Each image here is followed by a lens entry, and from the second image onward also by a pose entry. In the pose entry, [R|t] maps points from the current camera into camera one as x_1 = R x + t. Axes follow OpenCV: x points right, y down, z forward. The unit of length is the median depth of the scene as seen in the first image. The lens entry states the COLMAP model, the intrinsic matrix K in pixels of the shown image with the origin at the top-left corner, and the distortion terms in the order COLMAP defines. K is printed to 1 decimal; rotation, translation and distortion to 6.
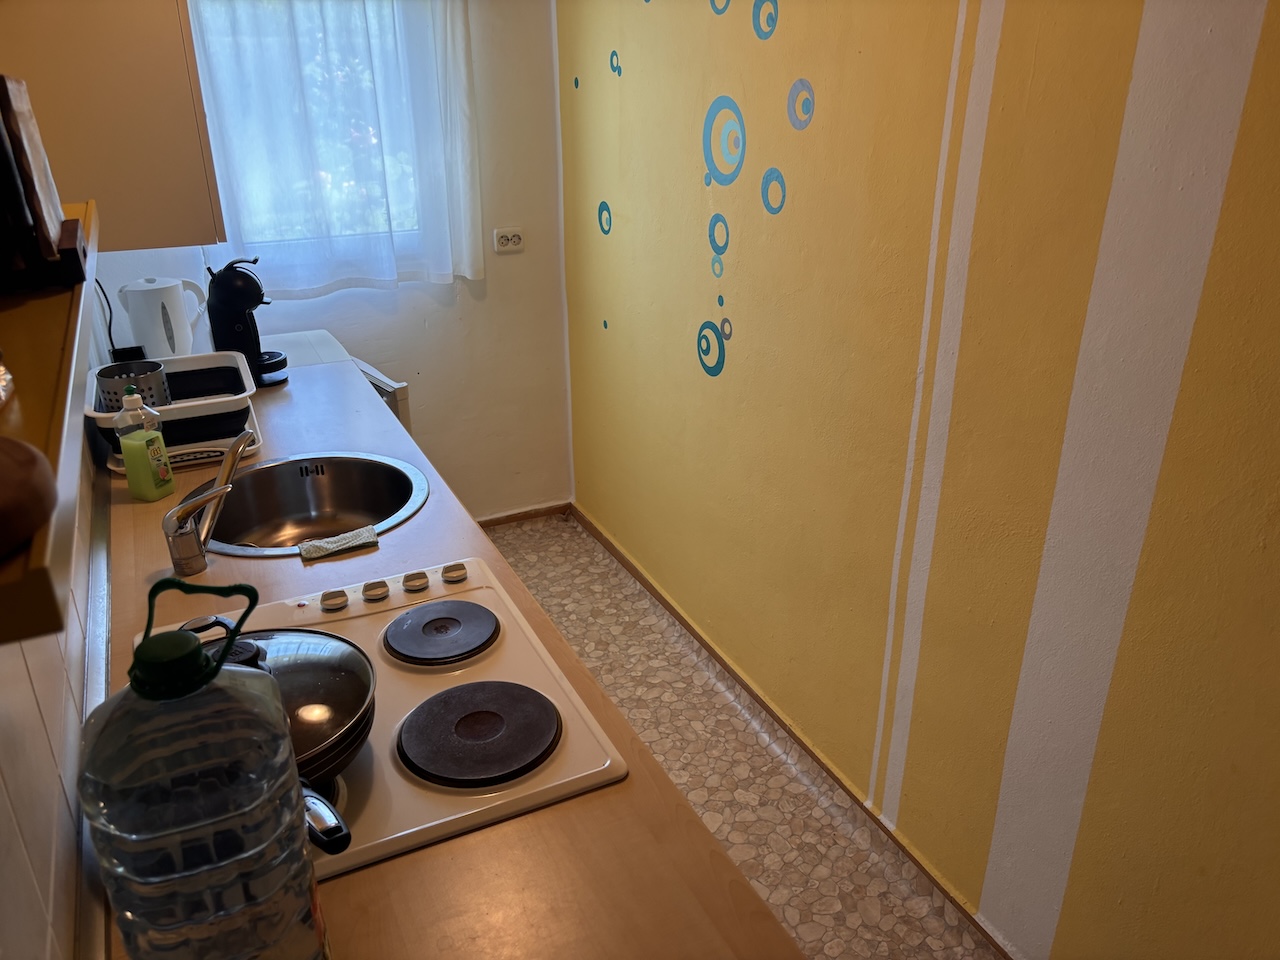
lens RADIAL K [[966.5, 0, 639.9], [0, 966.5, 482.1], [0, 0, 1]] dist [0.050078, -0.057963]
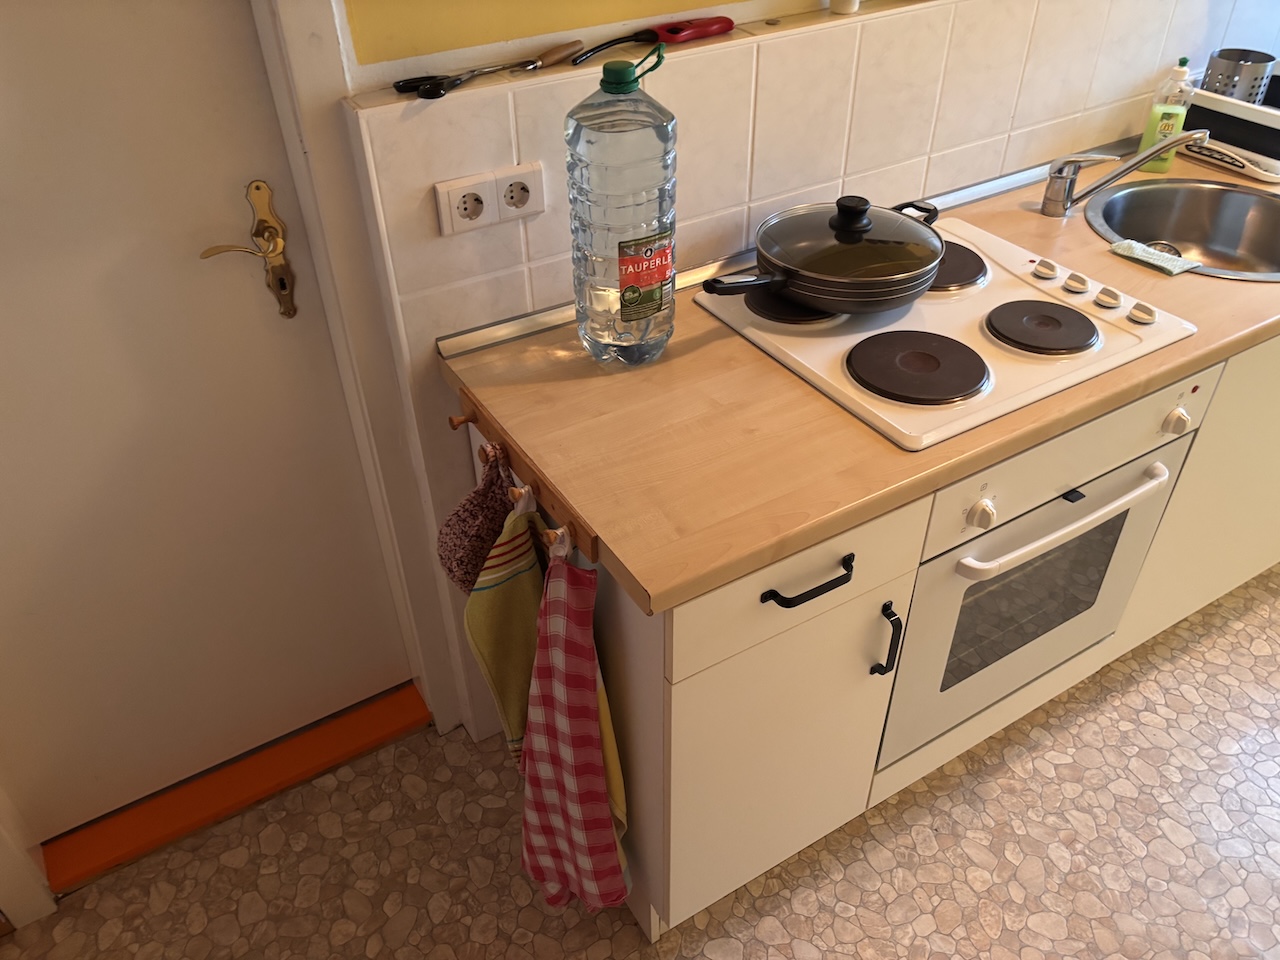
lens RADIAL K [[966.5, 0, 640.1], [0, 966.5, 480.0], [0, 0, 1]] dist [0.050078, -0.057963]
pose [[0.101467, 0.615057, -0.781927, 0.576169], [-0.389189, 0.747884, 0.537775, -0.102724], [0.915553, 0.249751, 0.315259, 0.252847]]
